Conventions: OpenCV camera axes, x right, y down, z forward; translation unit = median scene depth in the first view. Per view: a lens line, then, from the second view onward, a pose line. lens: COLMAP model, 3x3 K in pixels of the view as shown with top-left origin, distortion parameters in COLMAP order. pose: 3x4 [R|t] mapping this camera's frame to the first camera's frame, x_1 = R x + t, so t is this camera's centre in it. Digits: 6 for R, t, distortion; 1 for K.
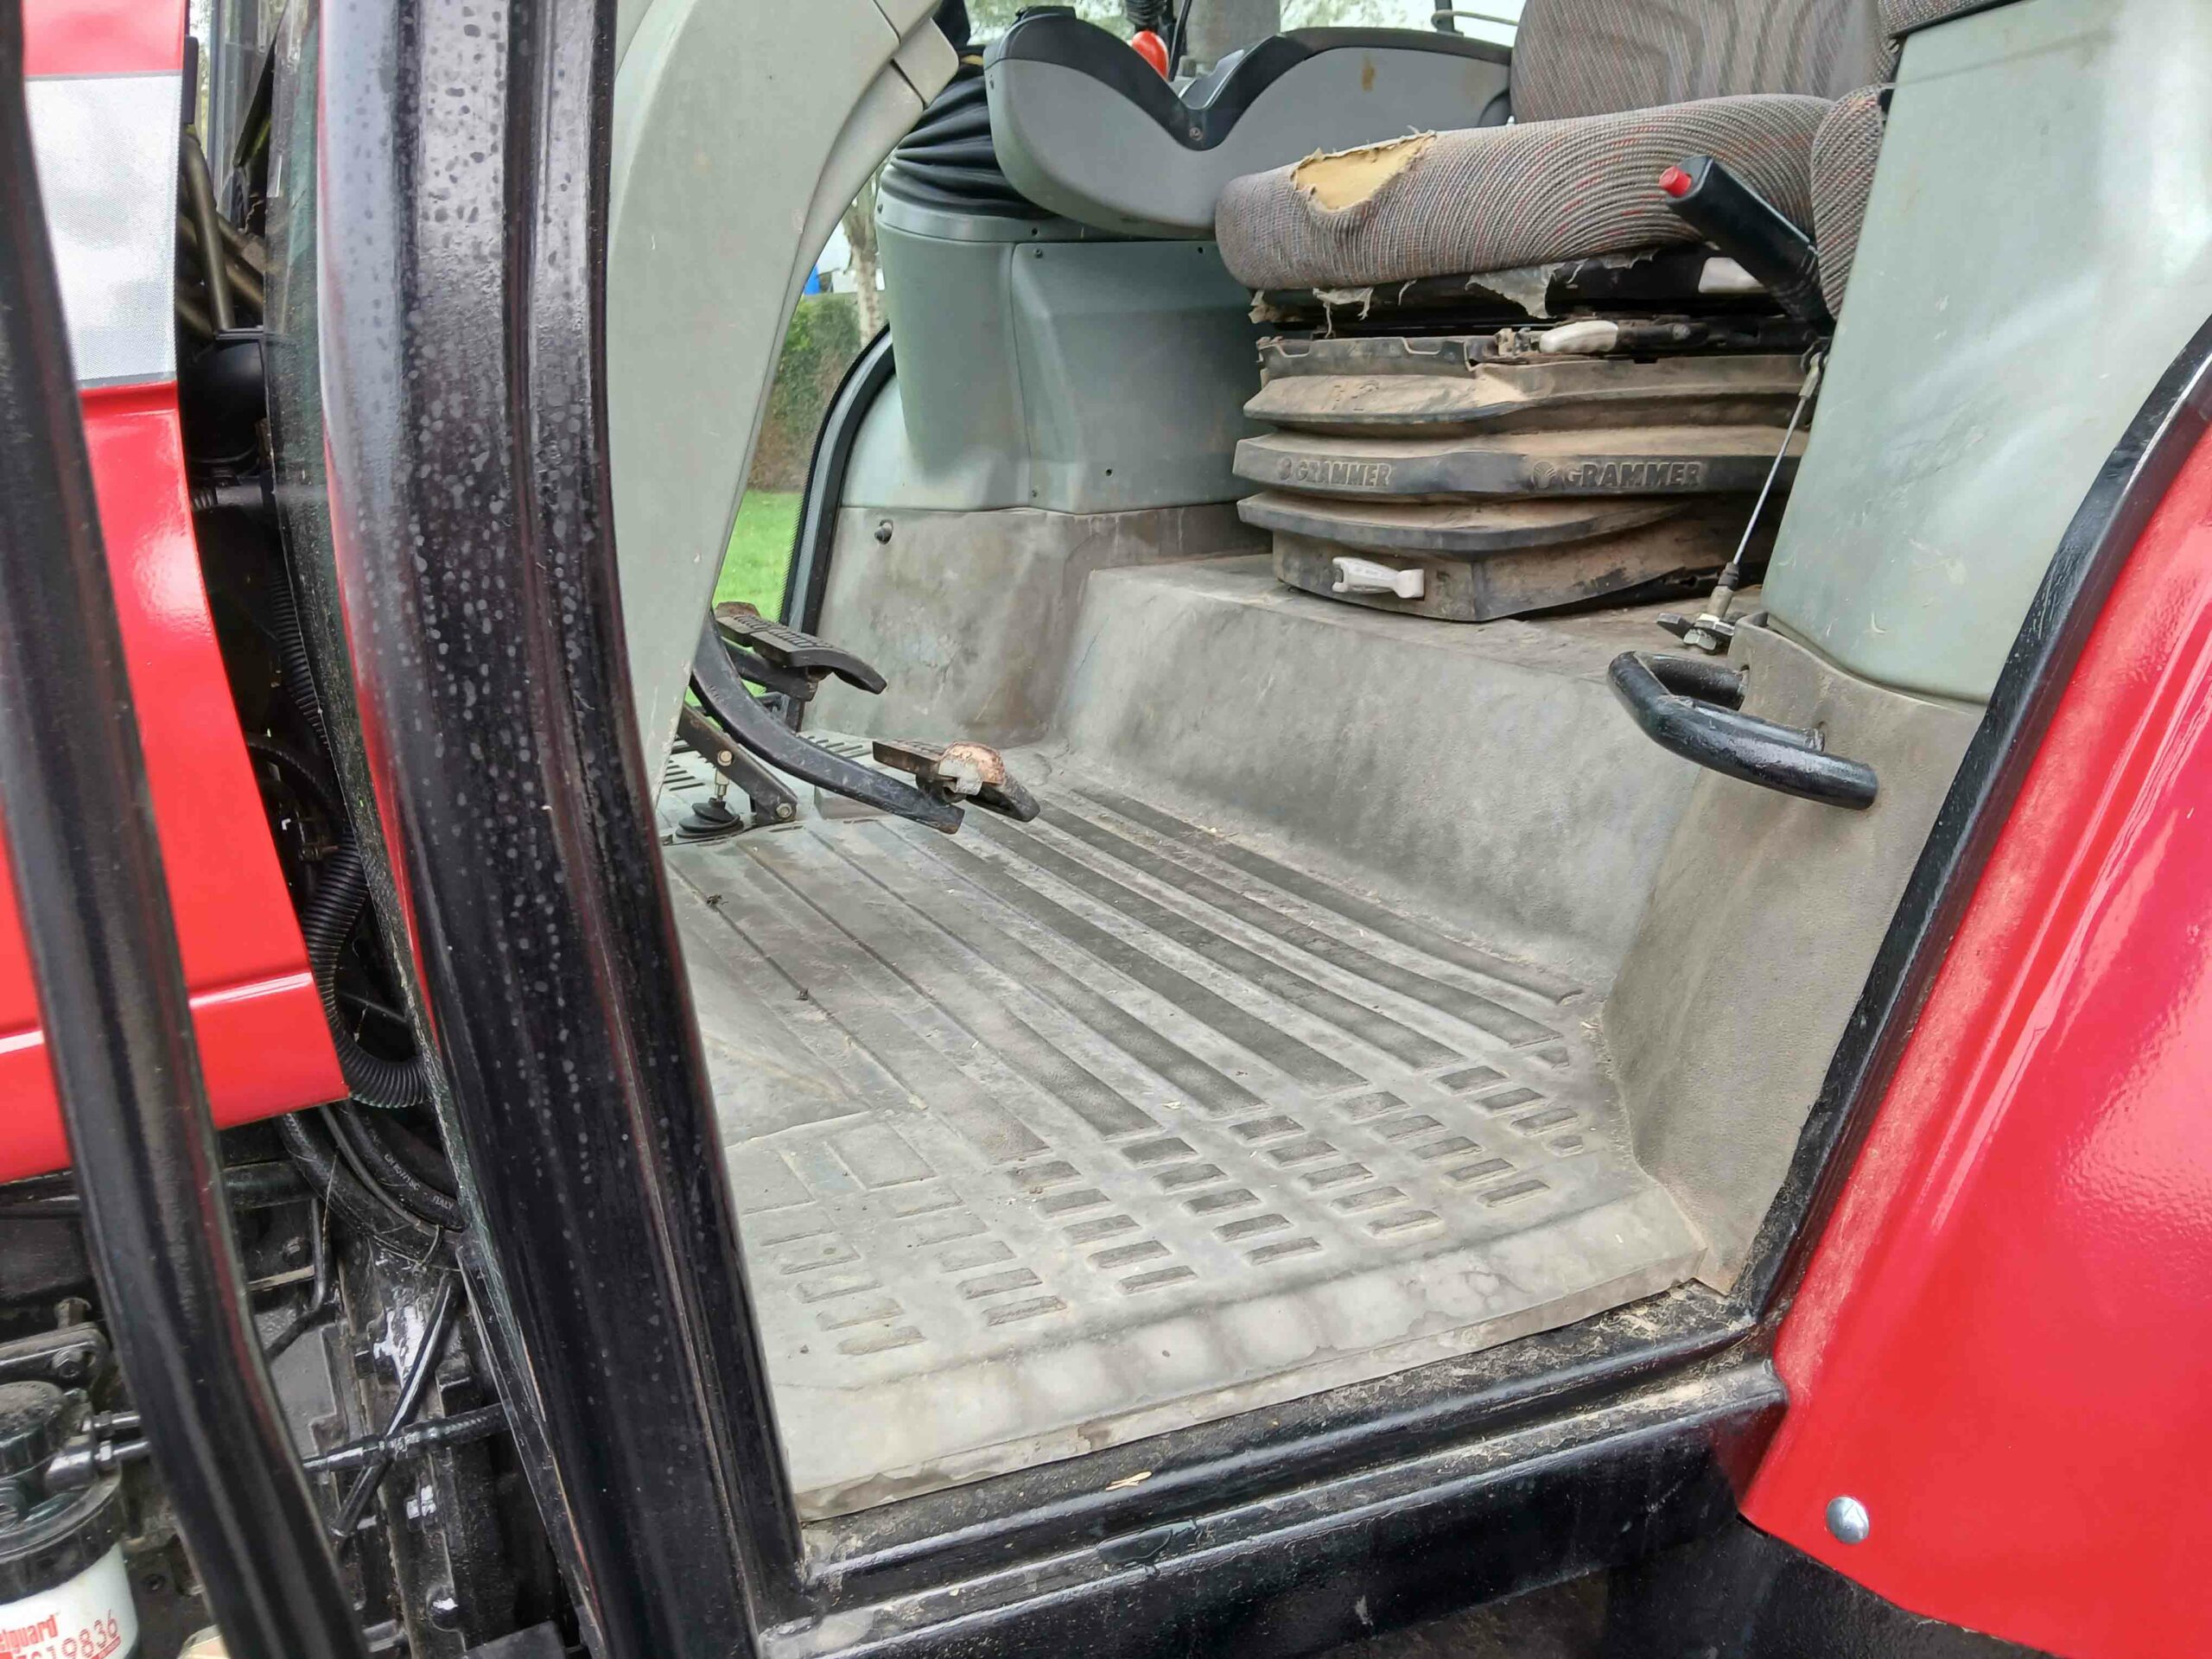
lens RADIAL K [[1728.9, 0, 1157.1], [0, 1728.9, 820.5], [0, 0, 1]] dist [0.046091, -0.105911]
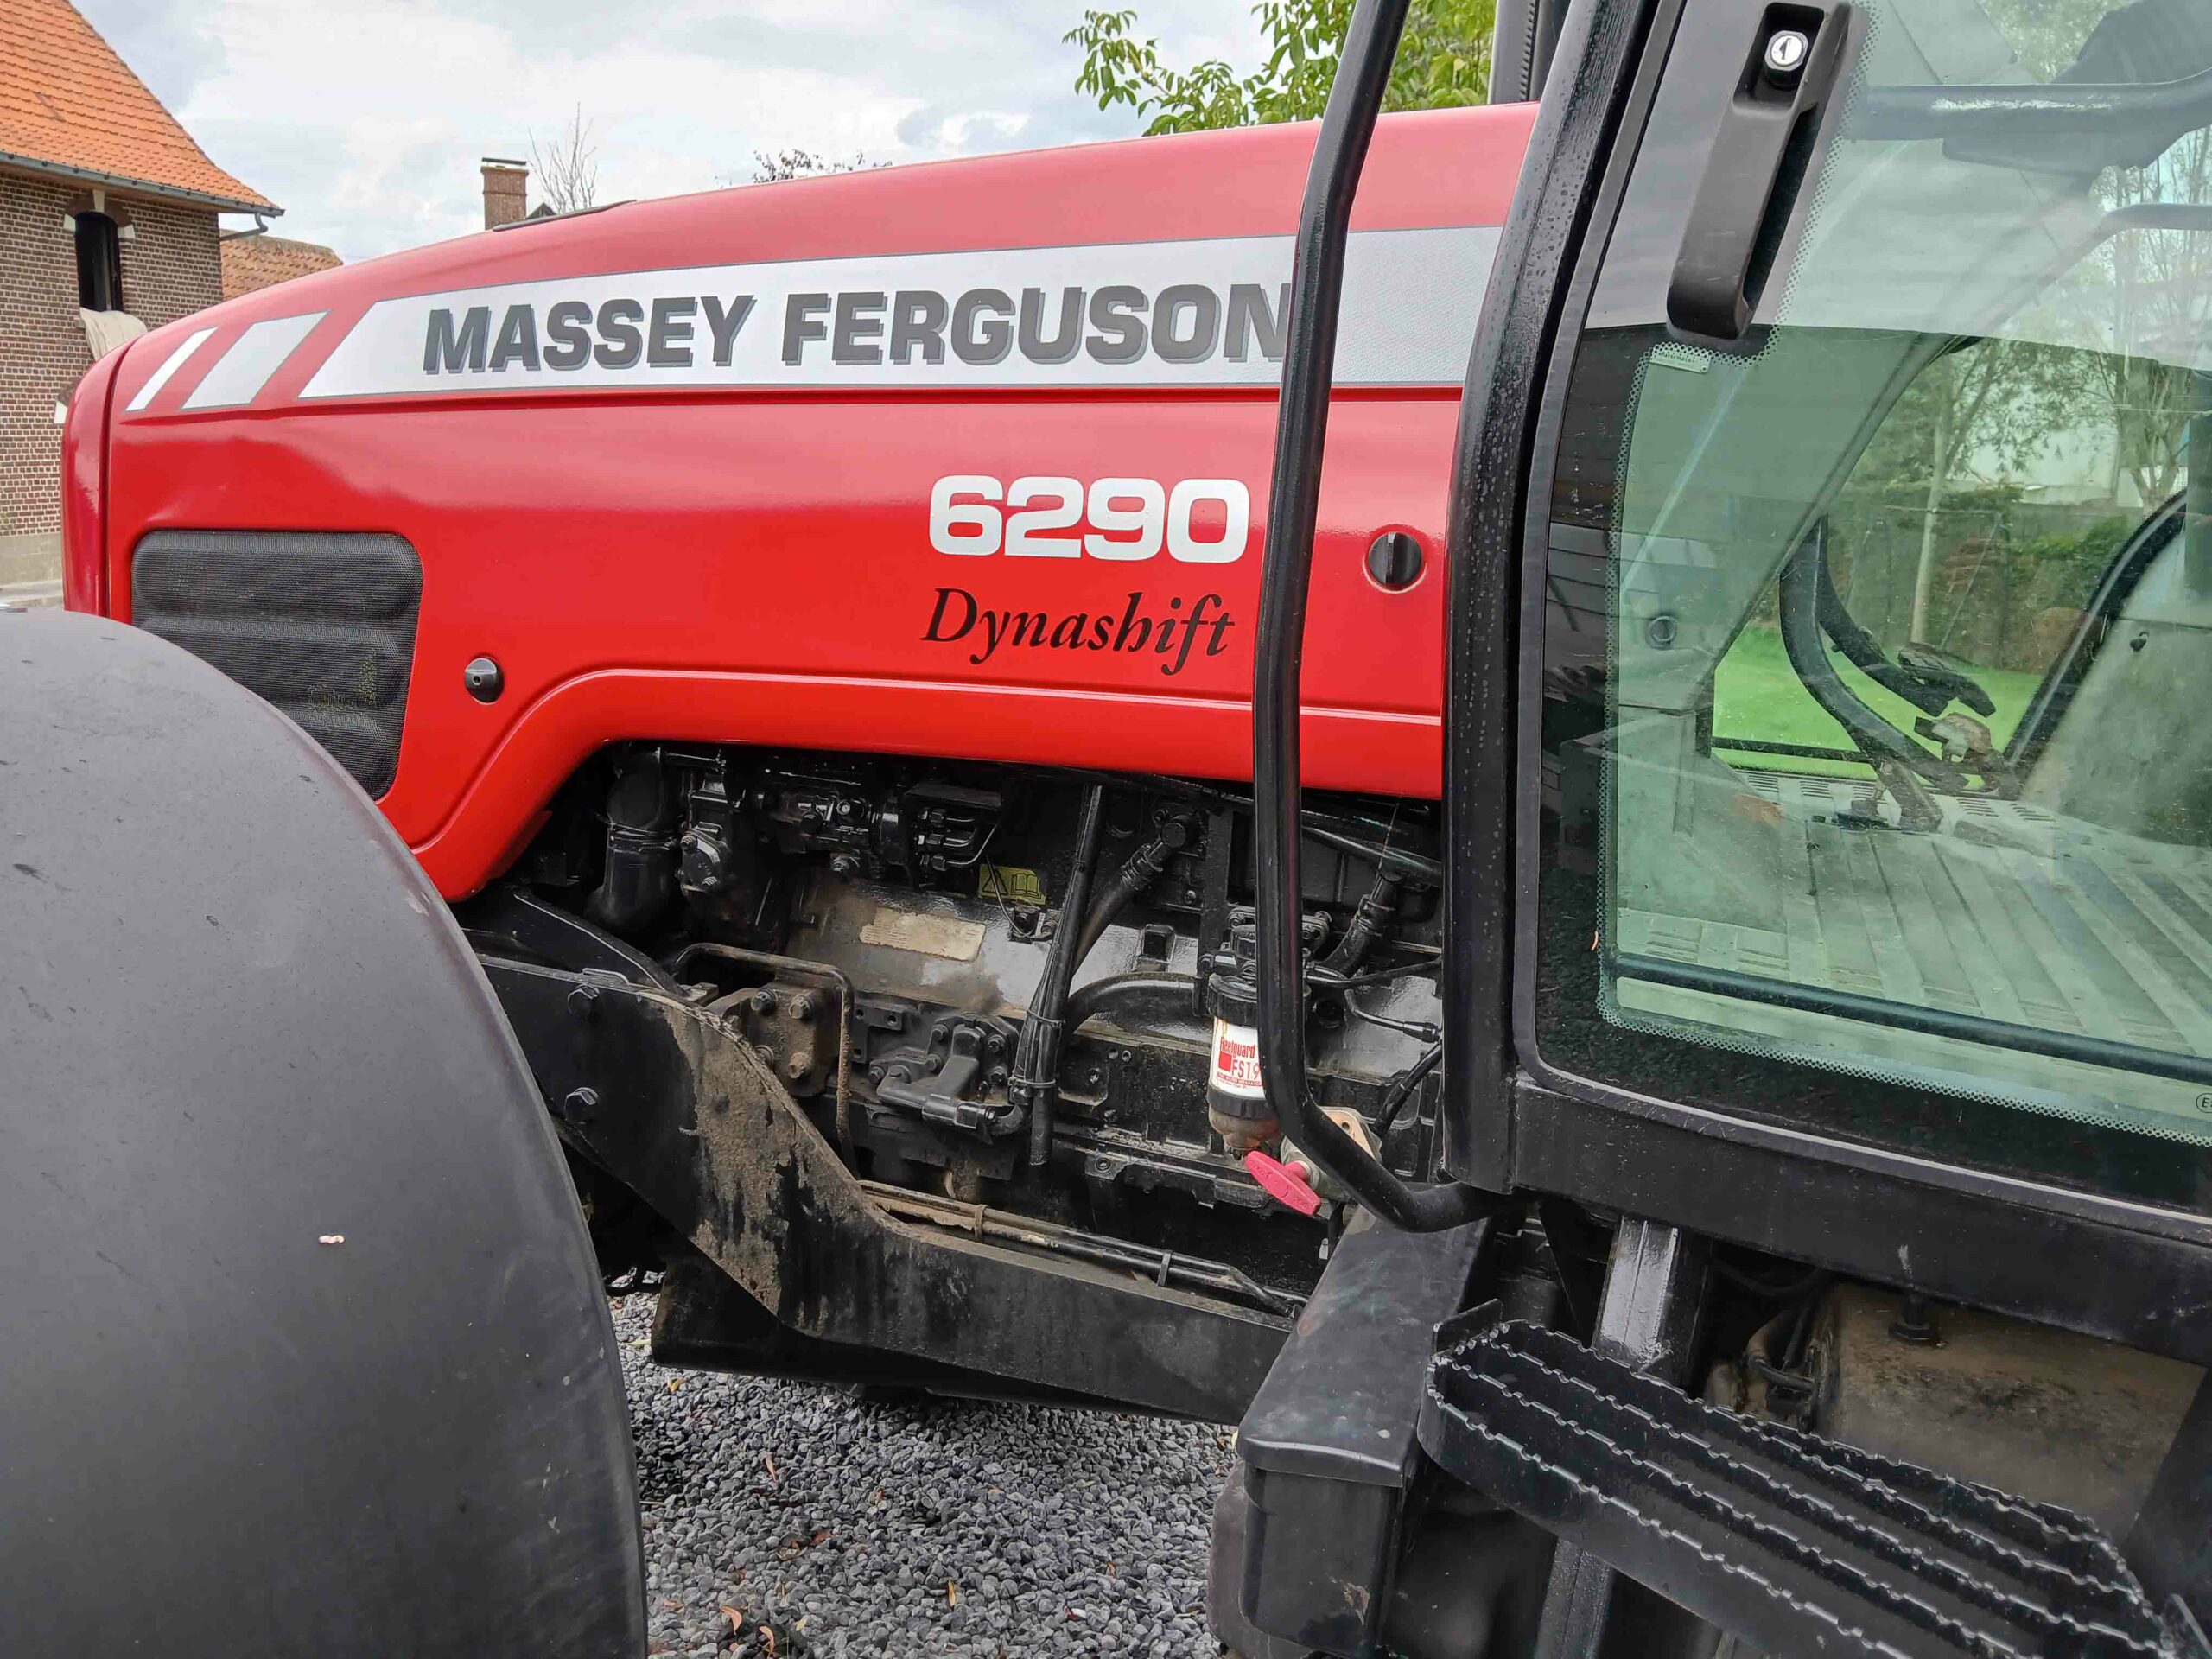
lens RADIAL K [[1728.9, 0, 1130.9], [0, 1728.9, 802.0], [0, 0, 1]] dist [0.046091, -0.105911]
pose [[0.645260, 0.223061, -0.730673, 0.466507], [-0.303468, 0.952569, 0.022808, 0.181644], [0.701103, 0.207019, 0.682347, -0.334807]]
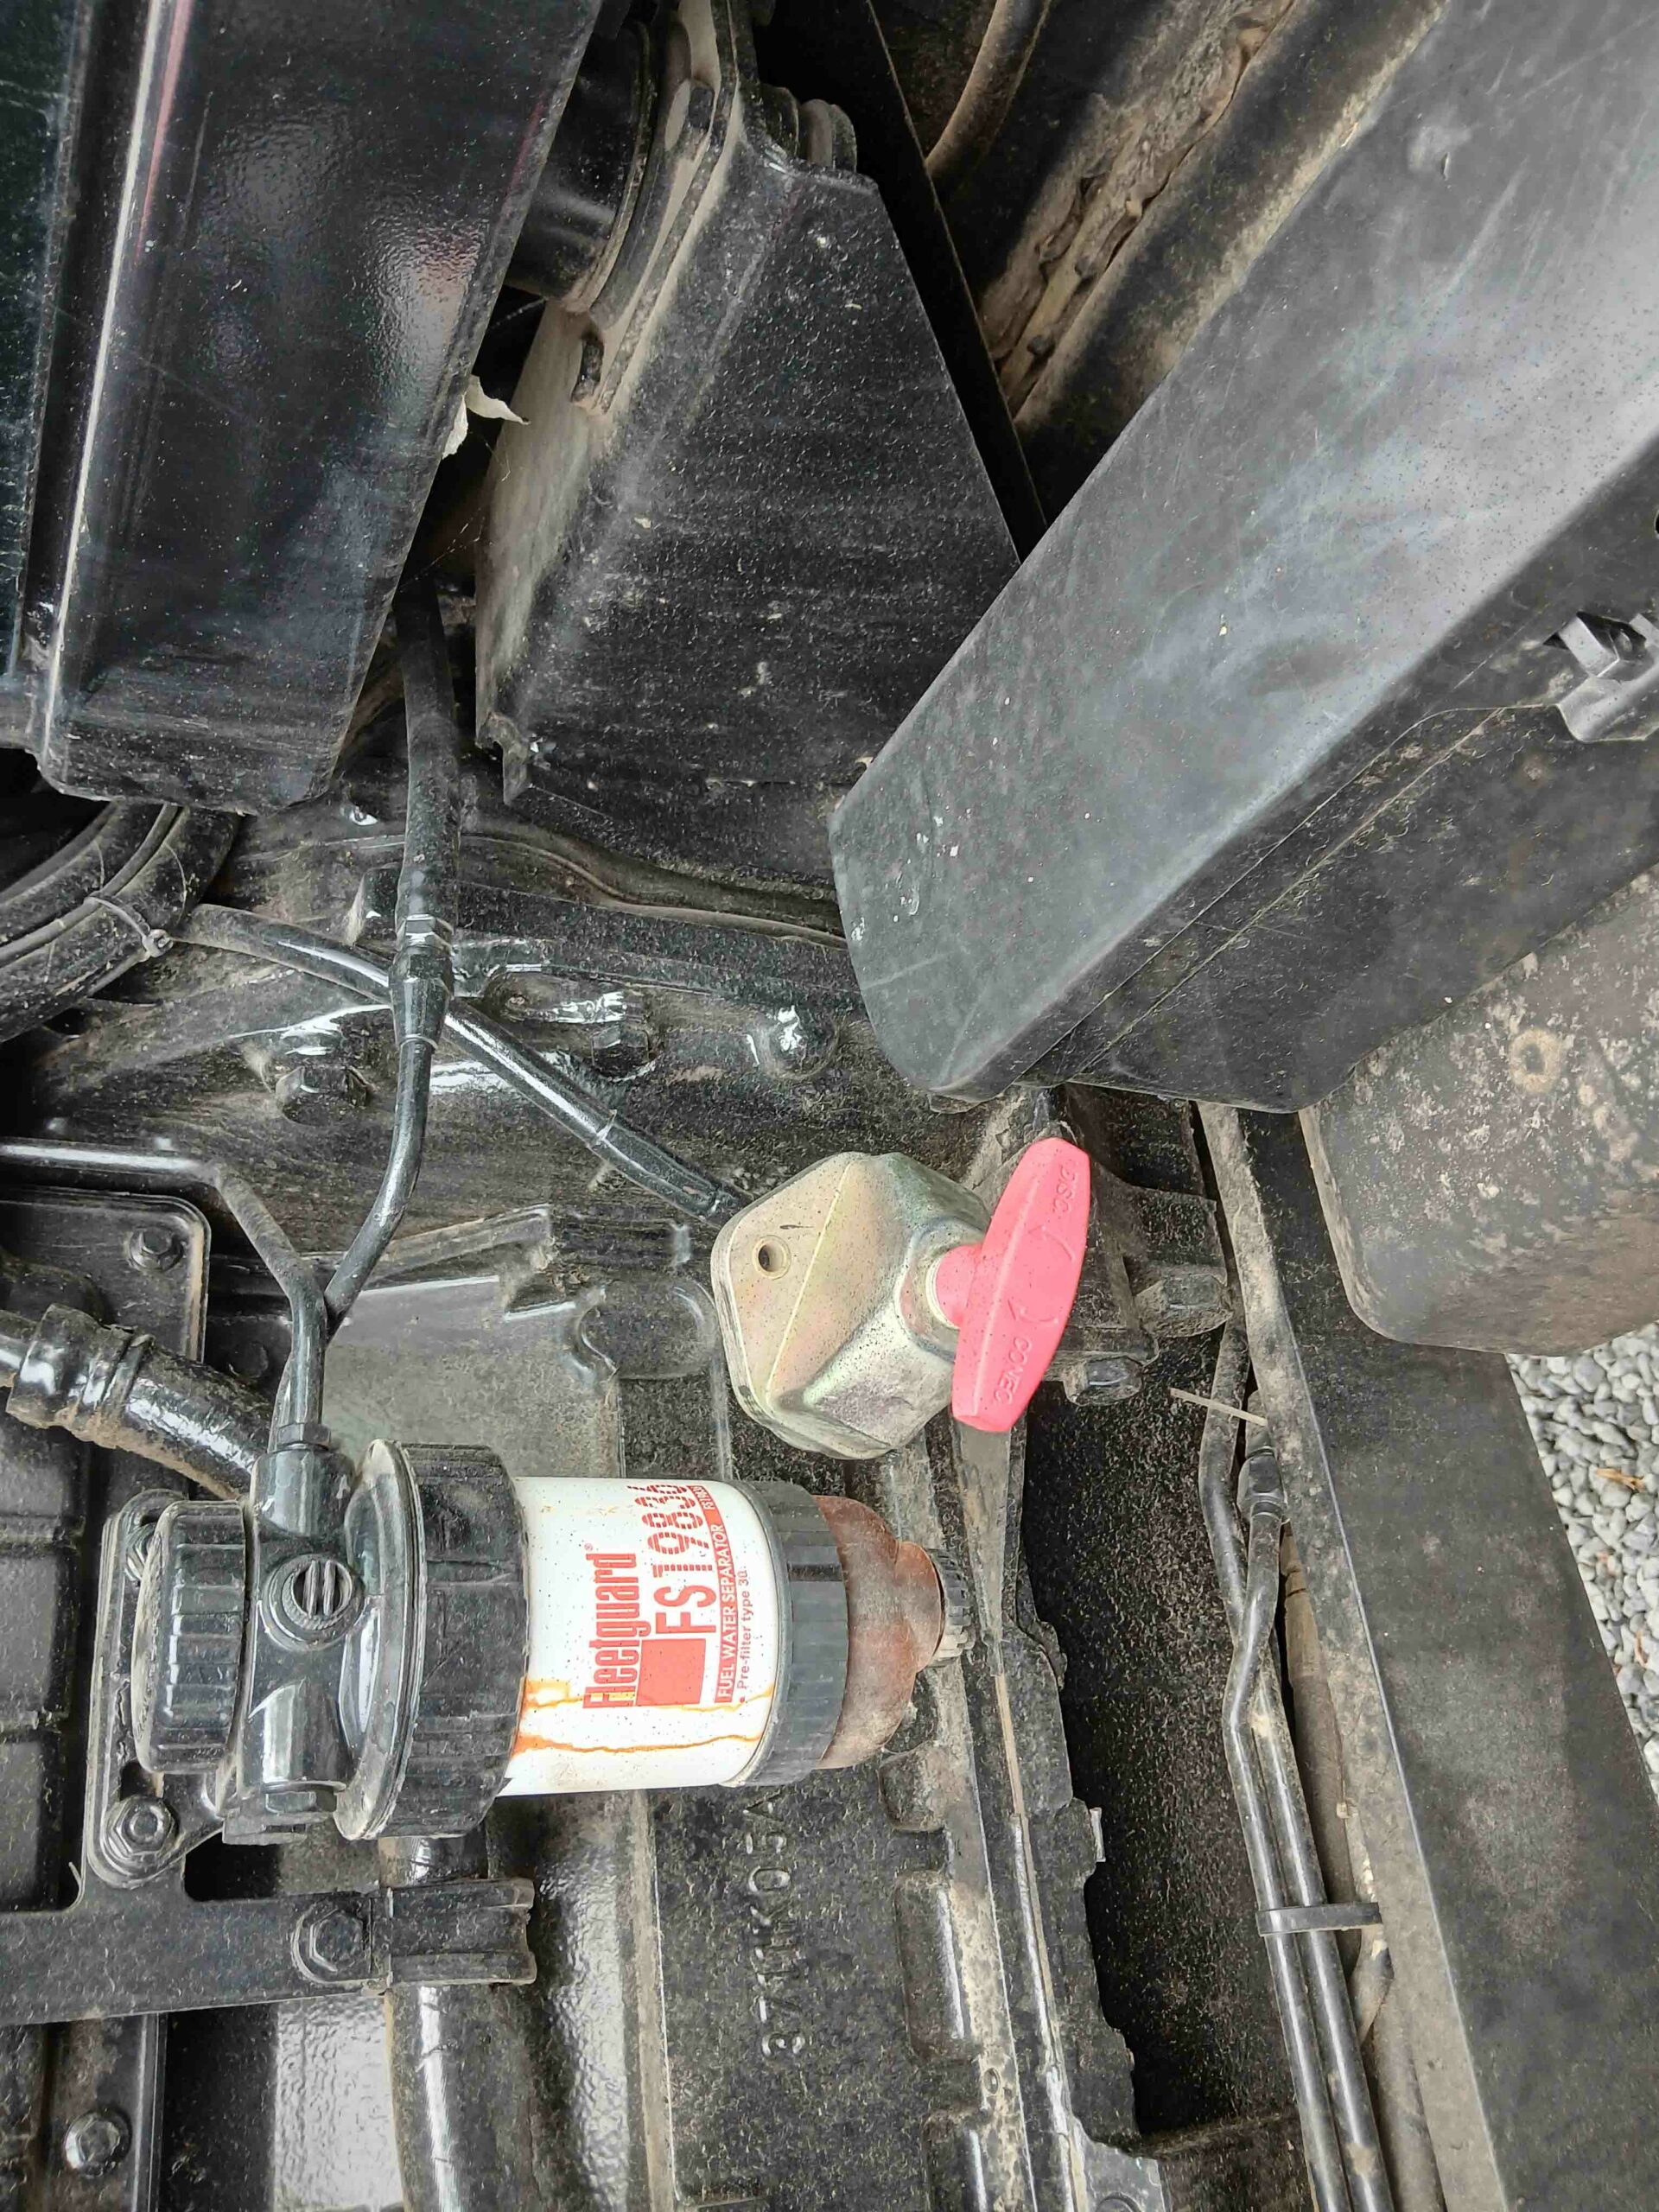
lens RADIAL K [[1728.9, 0, 813.4], [0, 1728.9, 1117.0], [0, 0, 1]] dist [0.046091, -0.105911]
pose [[0.149911, -0.988237, 0.030236, -0.439430], [0.975781, 0.152811, 0.156527, 0.361093], [-0.159306, 0.006039, 0.987211, 0.416246]]
